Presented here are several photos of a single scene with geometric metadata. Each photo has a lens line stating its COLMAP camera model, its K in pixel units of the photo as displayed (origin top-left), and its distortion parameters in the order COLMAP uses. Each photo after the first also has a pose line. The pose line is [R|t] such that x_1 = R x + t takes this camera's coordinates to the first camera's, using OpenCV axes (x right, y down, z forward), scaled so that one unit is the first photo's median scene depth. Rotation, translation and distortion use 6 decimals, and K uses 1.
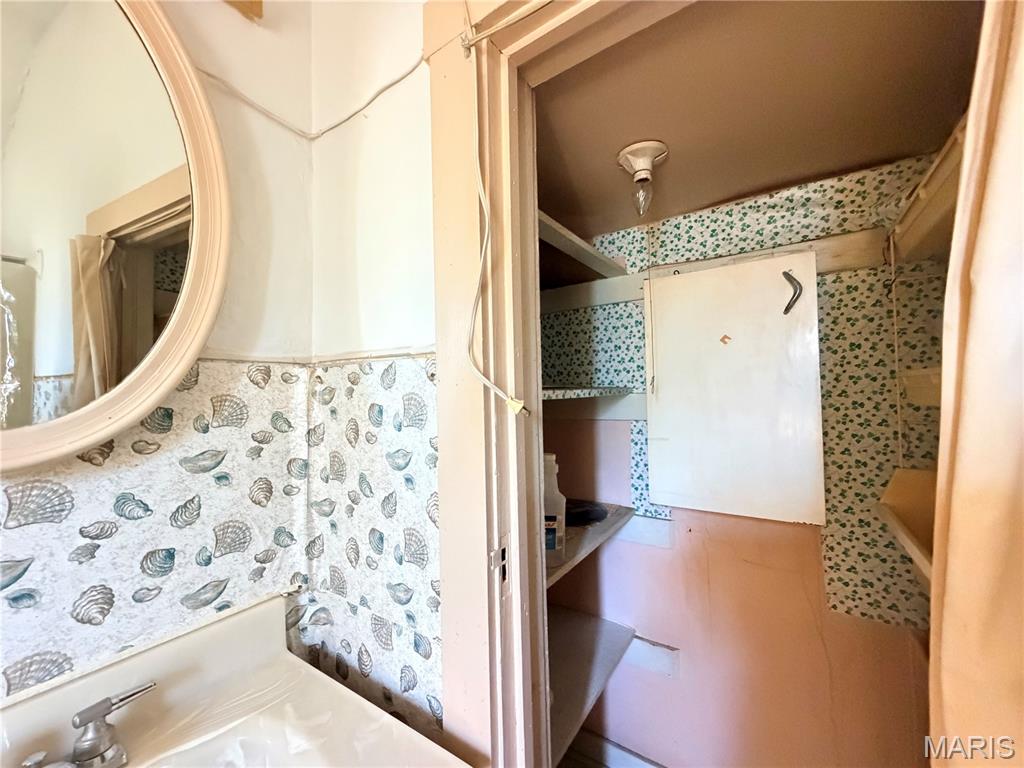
lens RADIAL K [[408.4, 0, 507.4], [0, 408.4, 382.0], [0, 0, 1]] dist [0.006539, -0.000941]
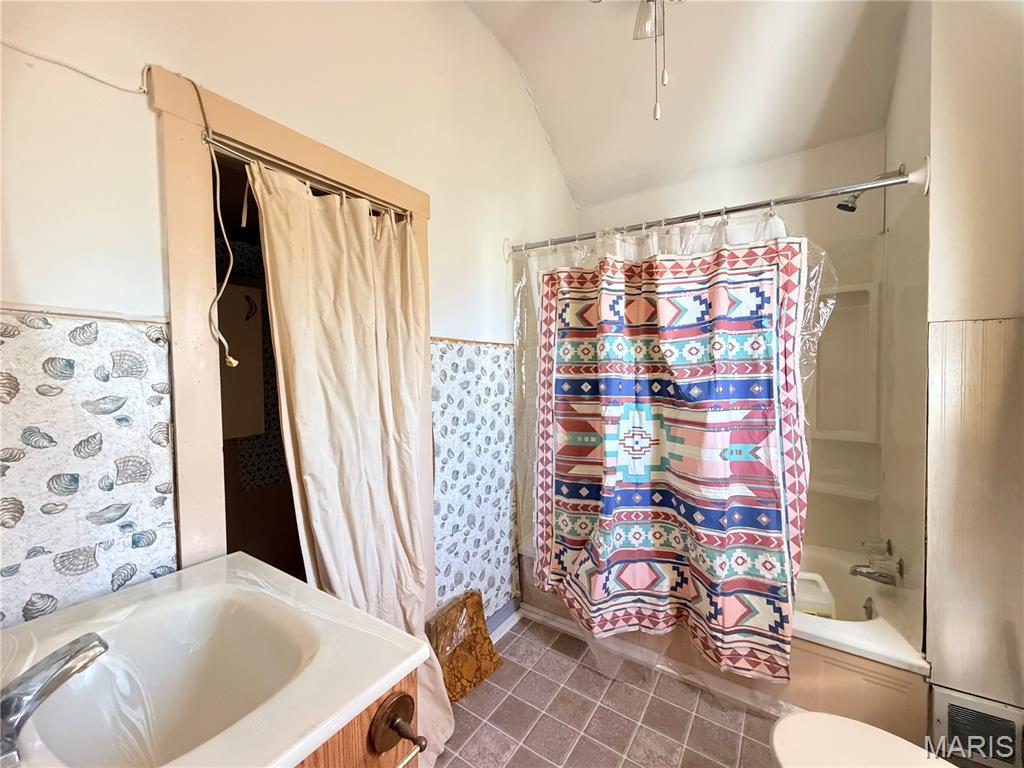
lens RADIAL K [[408.4, 0, 511.5], [0, 408.4, 386.1], [0, 0, 1]] dist [0.006539, -0.000941]
pose [[-0.008028, -0.016549, 0.999831, -1.497787], [-0.020003, 0.999666, 0.016386, 0.091325], [-0.999768, -0.019868, -0.008356, -0.180315]]
